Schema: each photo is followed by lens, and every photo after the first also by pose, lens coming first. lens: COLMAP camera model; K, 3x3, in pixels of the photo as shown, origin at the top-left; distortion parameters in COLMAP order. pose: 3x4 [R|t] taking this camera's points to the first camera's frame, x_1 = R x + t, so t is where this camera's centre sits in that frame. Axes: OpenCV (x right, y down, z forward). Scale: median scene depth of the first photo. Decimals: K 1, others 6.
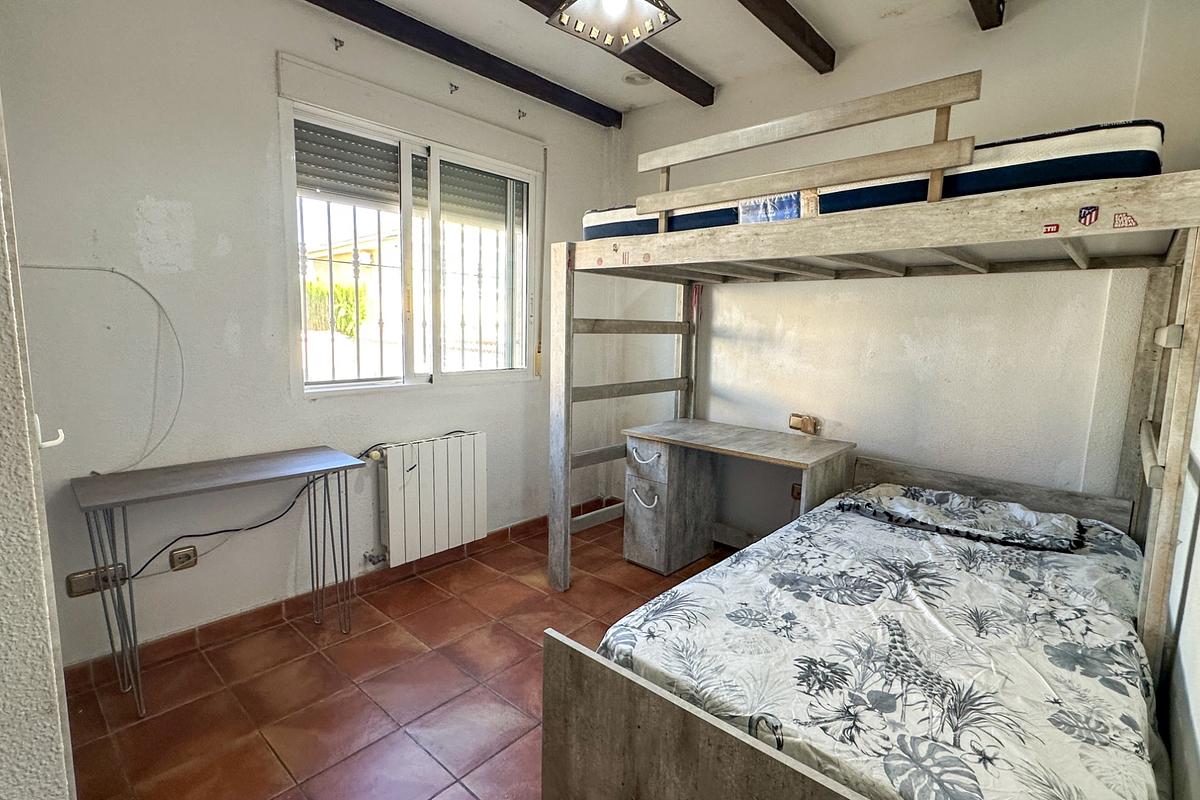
lens RADIAL K [[564.6, 0, 601.0], [0, 564.6, 397.9], [0, 0, 1]] dist [-0.001249, 0.000460]
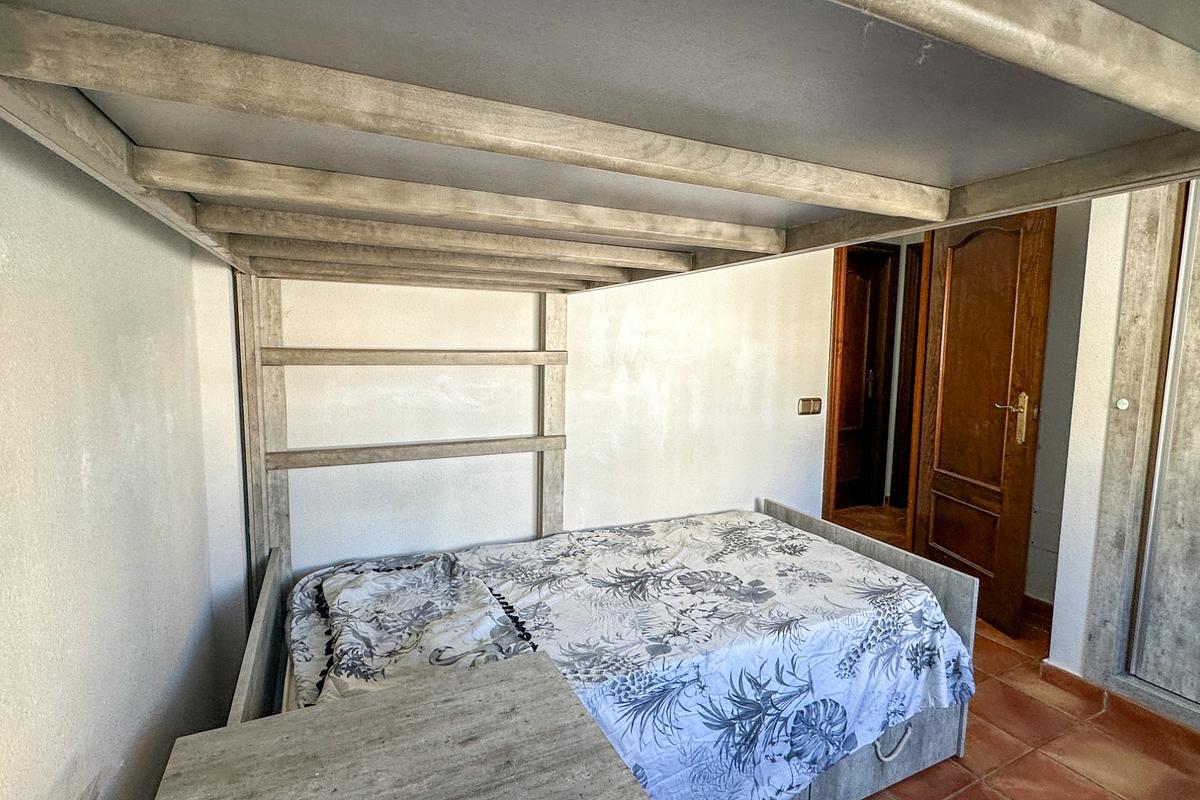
lens RADIAL K [[564.6, 0, 601.0], [0, 564.6, 397.9], [0, 0, 1]] dist [-0.001249, 0.000460]
pose [[-0.925615, -0.077080, 0.370534, 0.250728], [0.010965, 0.973168, 0.229834, -0.327579], [-0.378307, 0.216801, -0.899934, 2.174308]]
